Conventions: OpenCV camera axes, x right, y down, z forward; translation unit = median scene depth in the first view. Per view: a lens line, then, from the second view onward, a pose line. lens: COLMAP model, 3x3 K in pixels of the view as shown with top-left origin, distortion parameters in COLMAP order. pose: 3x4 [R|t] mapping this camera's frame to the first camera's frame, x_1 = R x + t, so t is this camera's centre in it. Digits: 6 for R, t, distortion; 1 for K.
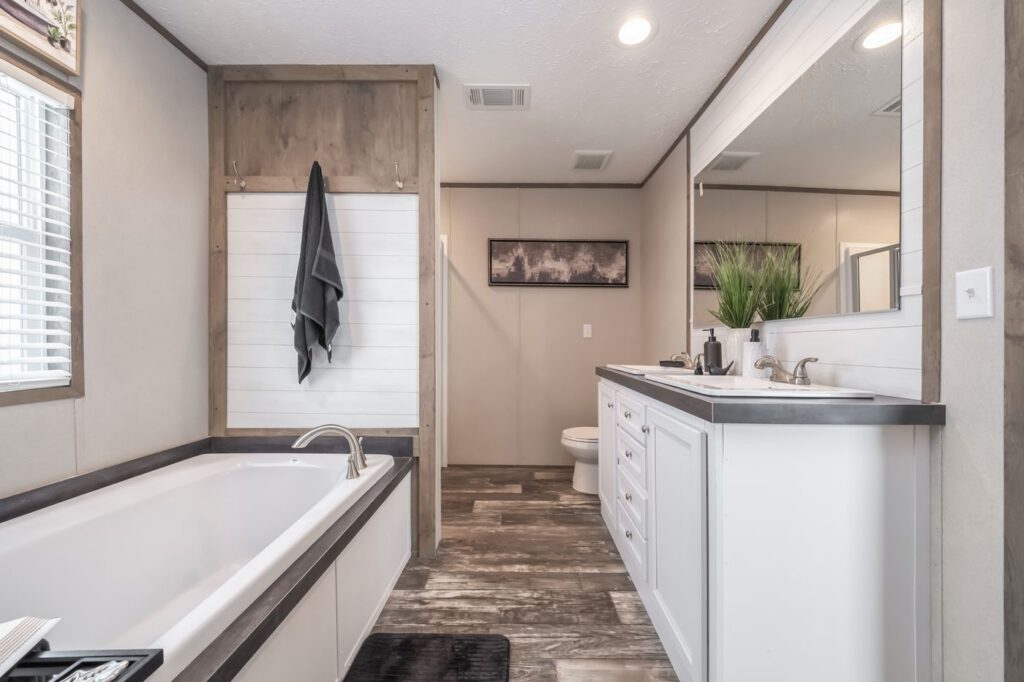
lens RADIAL K [[360.5, 0, 508.3], [0, 360.5, 349.3], [0, 0, 1]] dist [-0.000082, -0.000123]
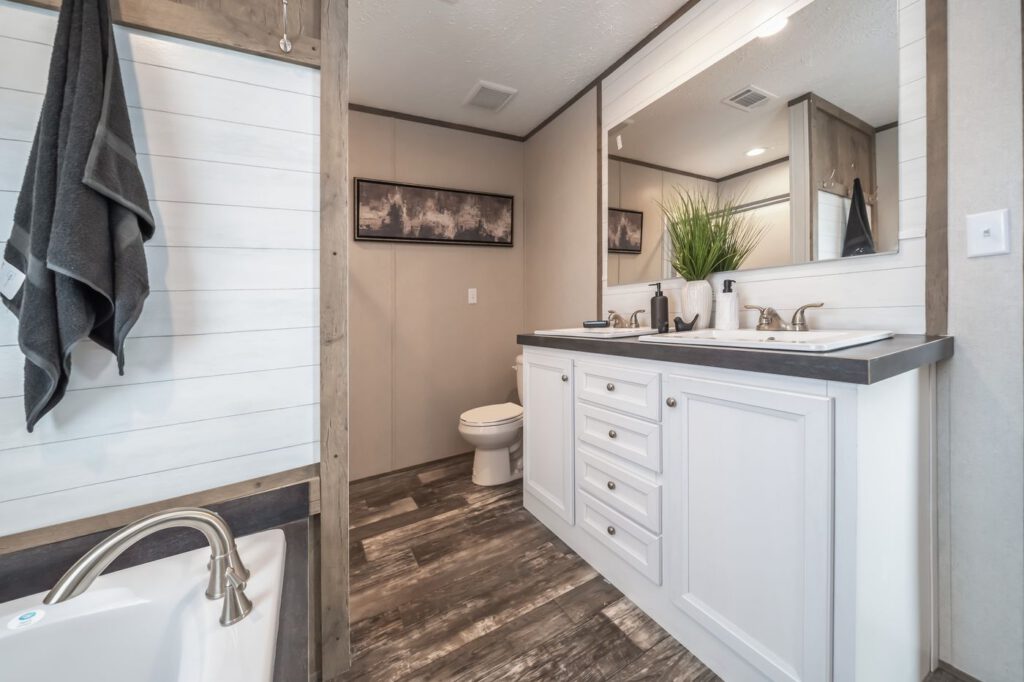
lens RADIAL K [[369.5, 0, 486.8], [0, 369.5, 302.2], [0, 0, 1]] dist [-0.001943, -0.000214]
pose [[0.884189, -0.047653, 0.464693, -0.256668], [0.070810, 0.996960, -0.032497, -0.006059], [-0.461732, 0.061639, 0.884875, 0.298248]]
